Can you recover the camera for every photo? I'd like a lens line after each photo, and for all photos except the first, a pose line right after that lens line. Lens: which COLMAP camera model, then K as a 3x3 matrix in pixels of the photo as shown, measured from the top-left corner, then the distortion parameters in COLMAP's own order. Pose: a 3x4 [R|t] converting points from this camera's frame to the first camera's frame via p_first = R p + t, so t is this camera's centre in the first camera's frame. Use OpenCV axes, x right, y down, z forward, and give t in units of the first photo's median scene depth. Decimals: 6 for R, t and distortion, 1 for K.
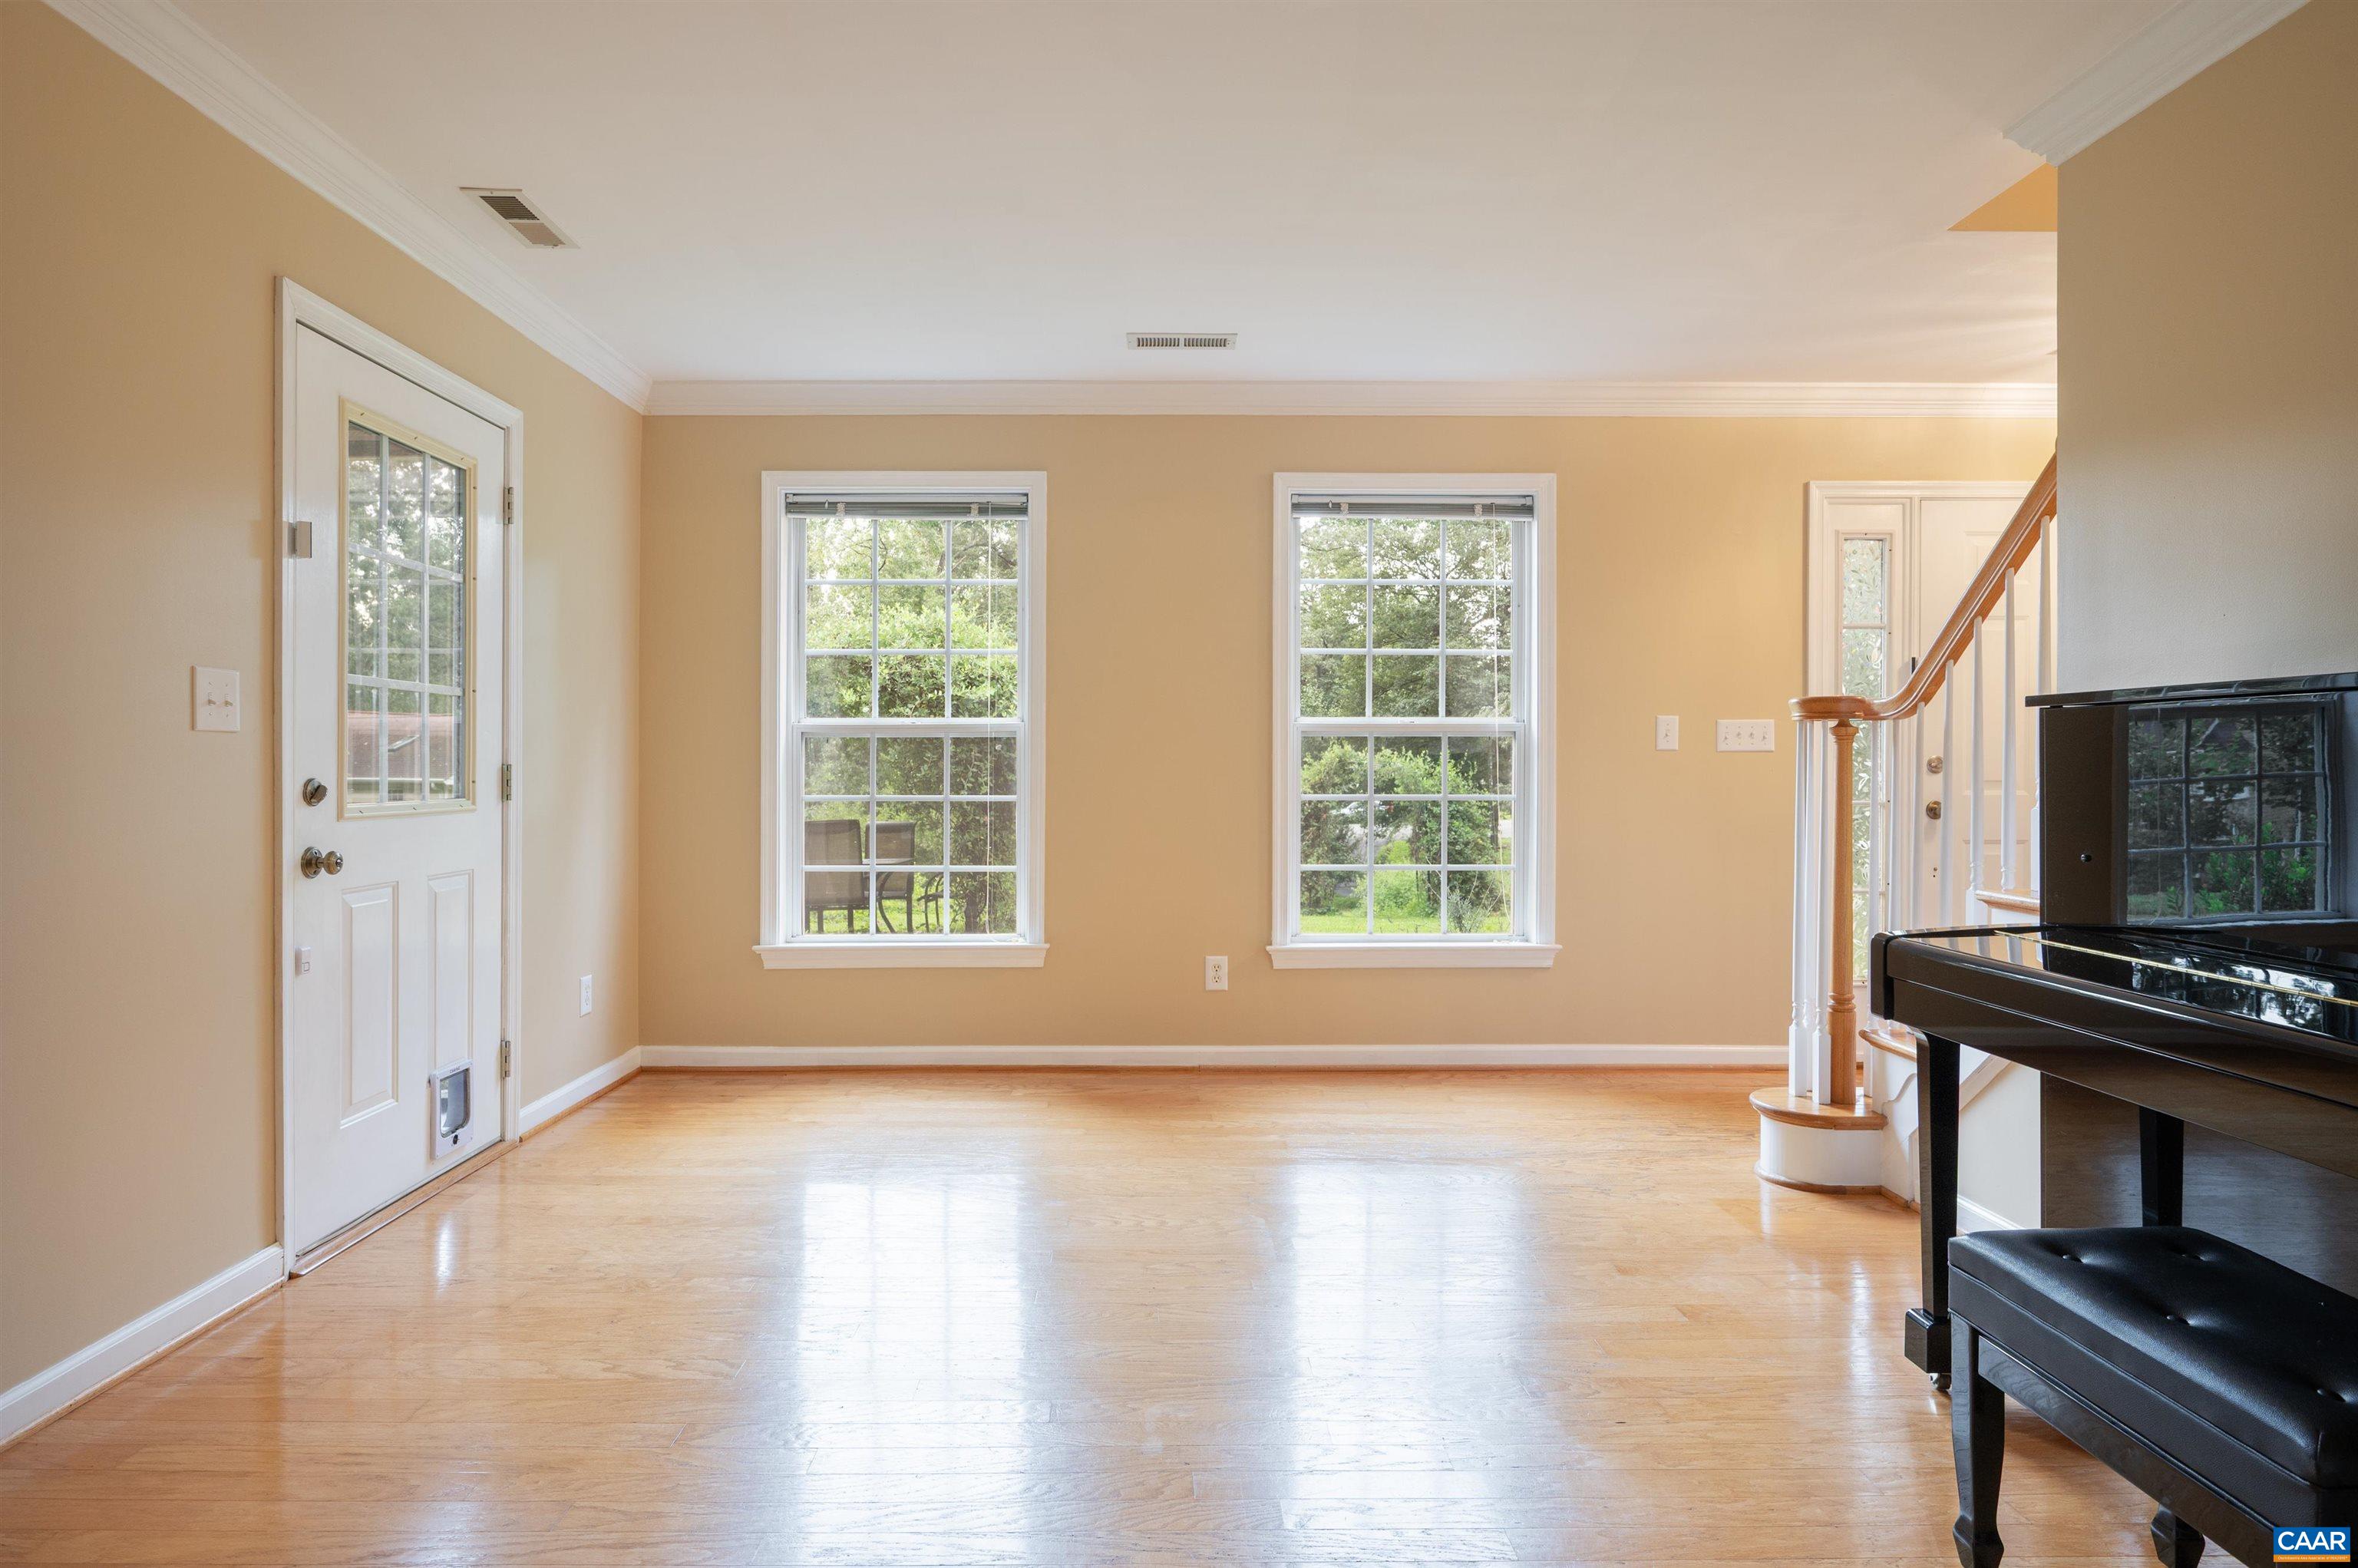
lens RADIAL K [[1299.4, 0, 1179.0], [0, 1299.4, 784.0], [0, 0, 1]] dist [-0.000971, -0.000111]
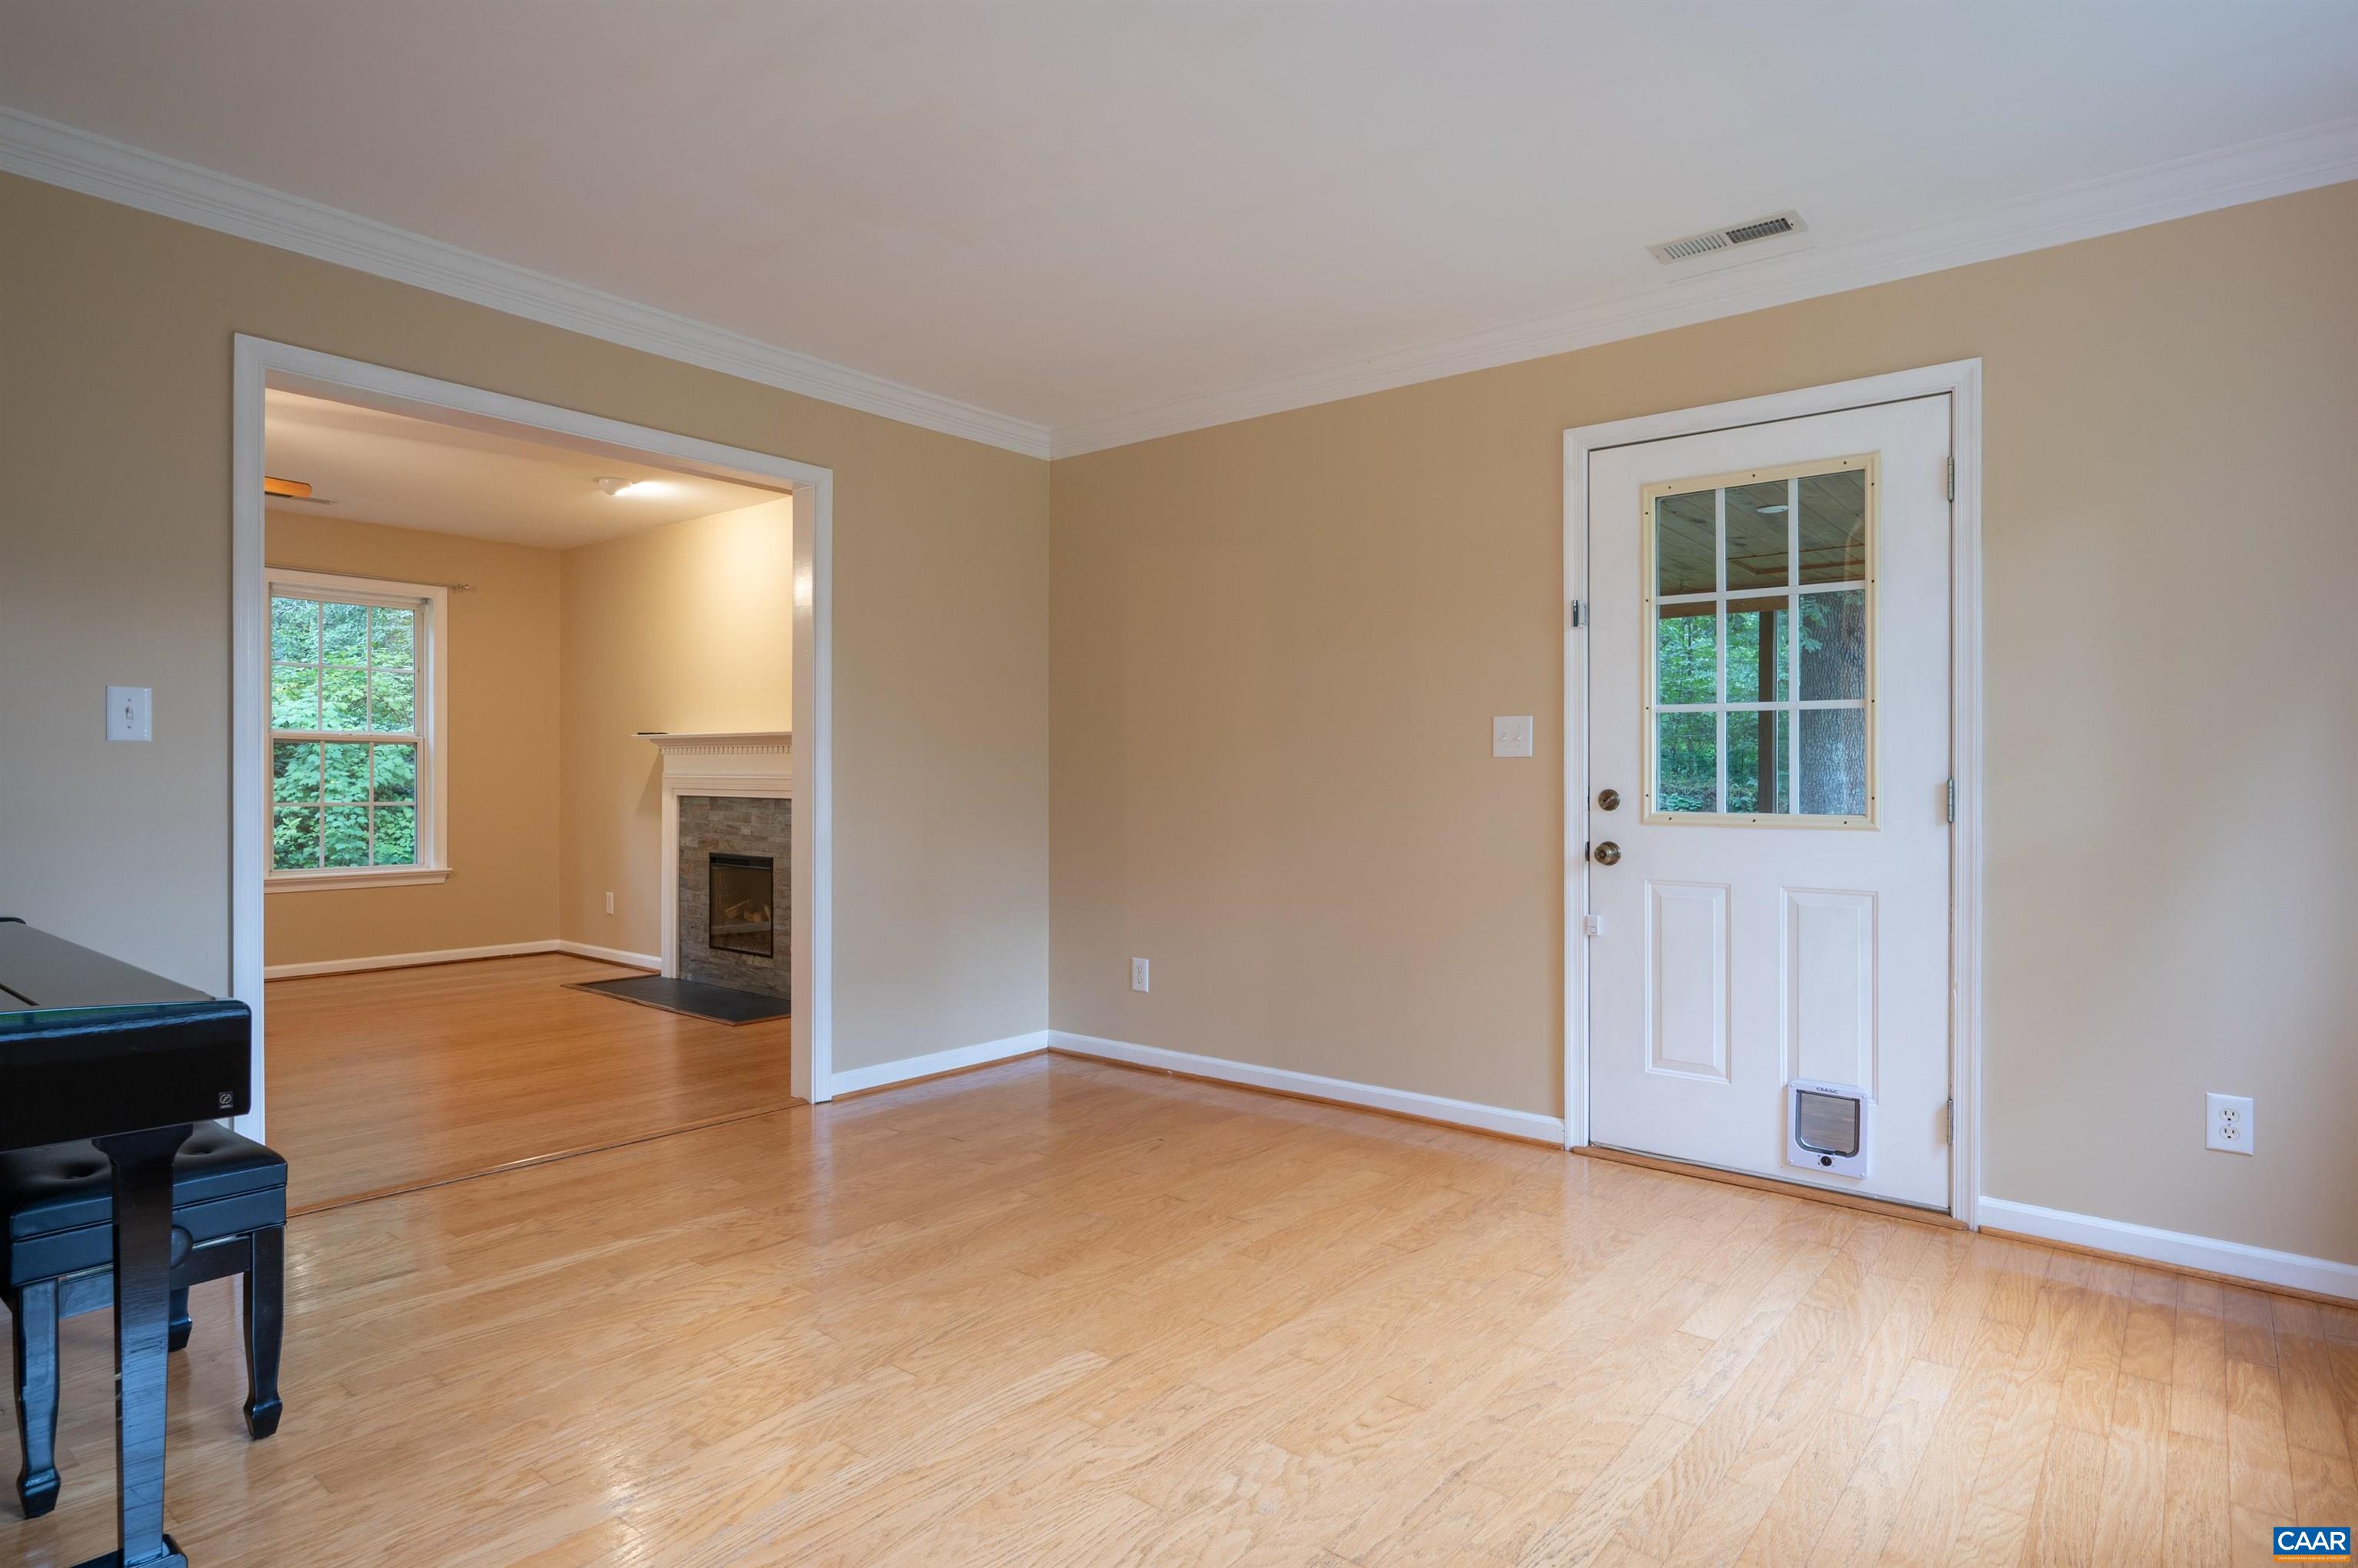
lens RADIAL K [[1270.9, 0, 1179.0], [0, 1270.9, 784.0], [0, 0, 1]] dist [-0.001245, -0.000017]
pose [[-0.647661, -0.002051, -0.761926, 0.595446], [-0.019561, 0.999712, 0.013936, -0.018945], [0.761678, 0.023930, -0.647514, 1.494783]]
